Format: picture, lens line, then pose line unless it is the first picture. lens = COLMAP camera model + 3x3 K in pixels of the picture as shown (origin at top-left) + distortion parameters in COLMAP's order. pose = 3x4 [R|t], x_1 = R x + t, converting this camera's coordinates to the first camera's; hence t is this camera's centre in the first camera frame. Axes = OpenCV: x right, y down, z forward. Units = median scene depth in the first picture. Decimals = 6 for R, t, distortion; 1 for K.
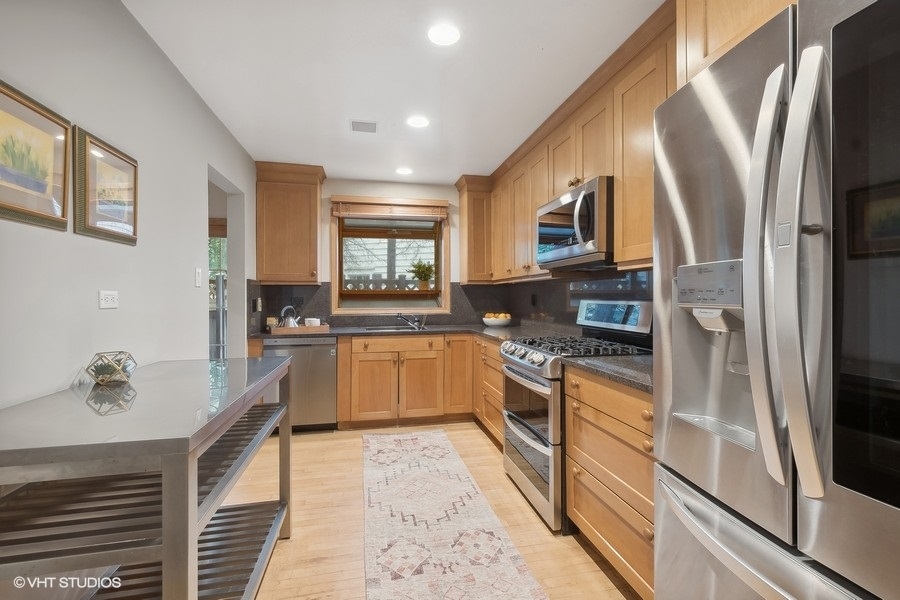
lens RADIAL K [[396.8, 0, 453.2], [0, 396.8, 296.9], [0, 0, 1]] dist [0.008290, -0.000548]
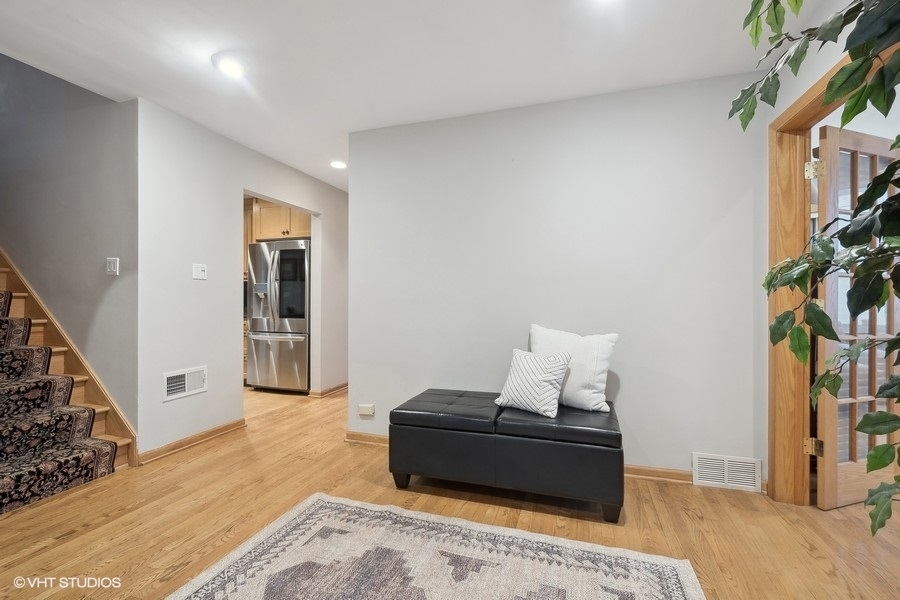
lens RADIAL K [[396.8, 0, 453.2], [0, 396.8, 296.9], [0, 0, 1]] dist [0.008290, -0.000548]
pose [[0.492913, 0.007654, 0.870045, -2.376275], [-0.003585, 0.999971, -0.006766, 0.100821], [-0.870071, 0.000216, 0.492926, -3.366799]]
